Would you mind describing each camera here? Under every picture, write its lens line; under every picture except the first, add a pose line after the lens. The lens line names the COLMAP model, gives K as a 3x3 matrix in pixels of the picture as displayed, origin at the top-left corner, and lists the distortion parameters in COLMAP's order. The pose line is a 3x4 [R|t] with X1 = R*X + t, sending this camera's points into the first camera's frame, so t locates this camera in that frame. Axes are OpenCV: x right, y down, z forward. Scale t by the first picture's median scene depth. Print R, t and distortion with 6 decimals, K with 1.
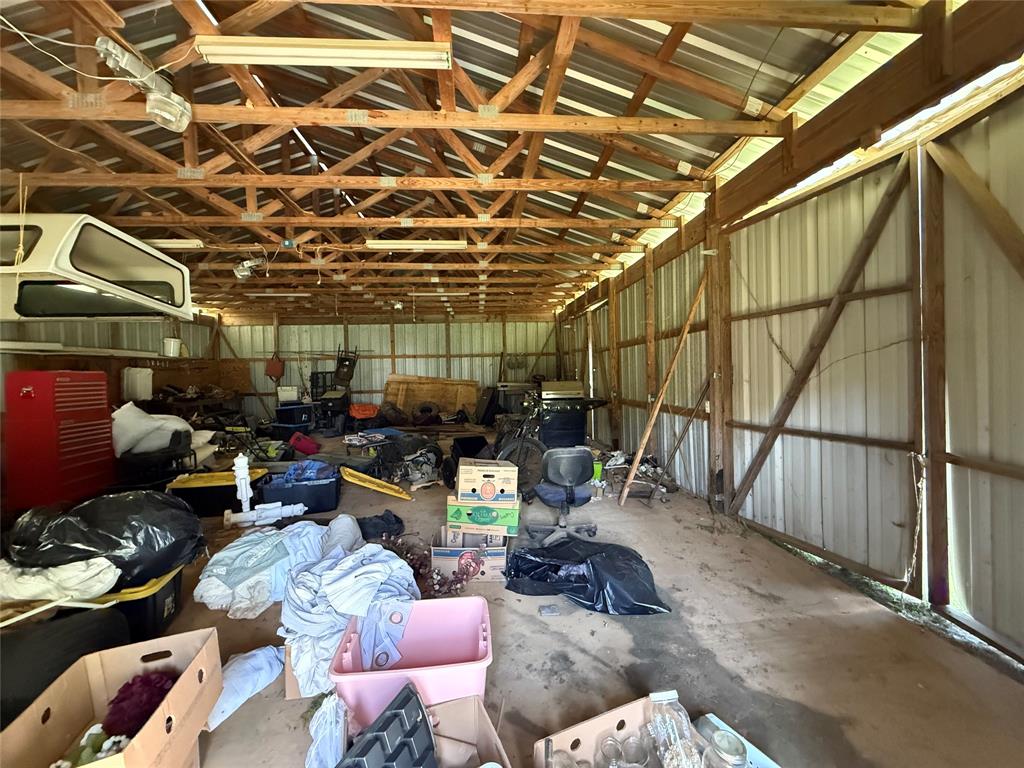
lens RADIAL K [[408.0, 0, 509.1], [0, 408.0, 384.0], [0, 0, 1]] dist [0.000096, 0.000068]
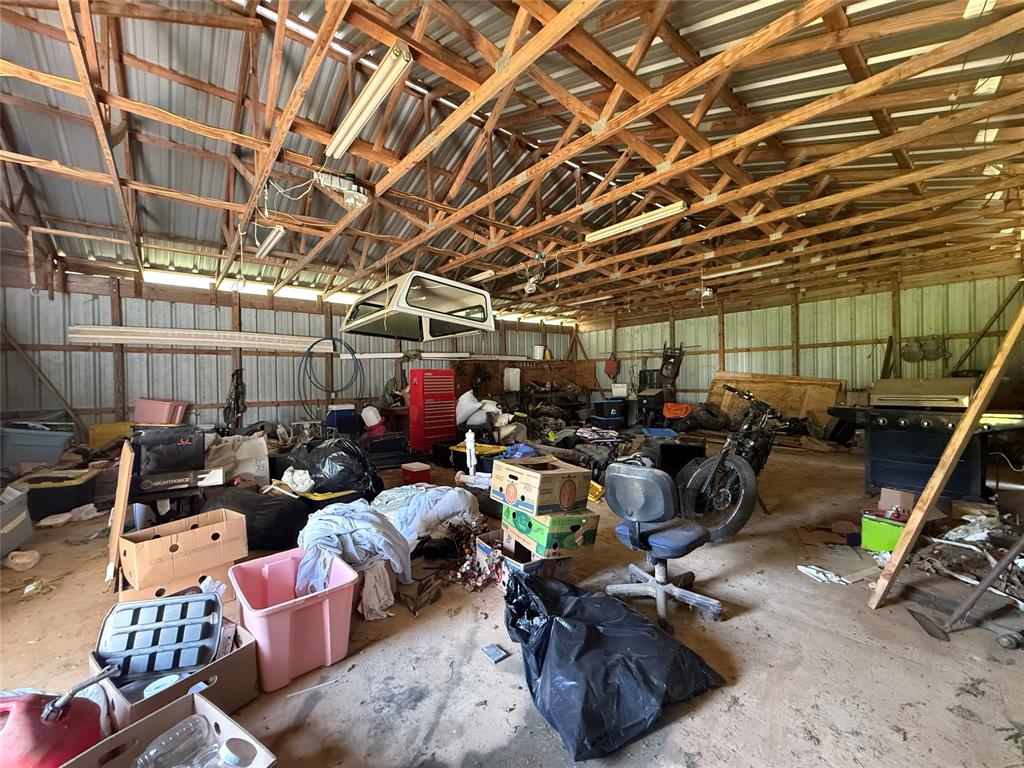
lens RADIAL K [[408.0, 0, 509.1], [0, 408.0, 384.0], [0, 0, 1]] dist [0.000096, 0.000068]
pose [[0.585464, 0.014614, -0.810567, 0.164972], [-0.016012, 0.999851, 0.006461, 0.004944], [0.810540, 0.009196, 0.585611, 0.120190]]
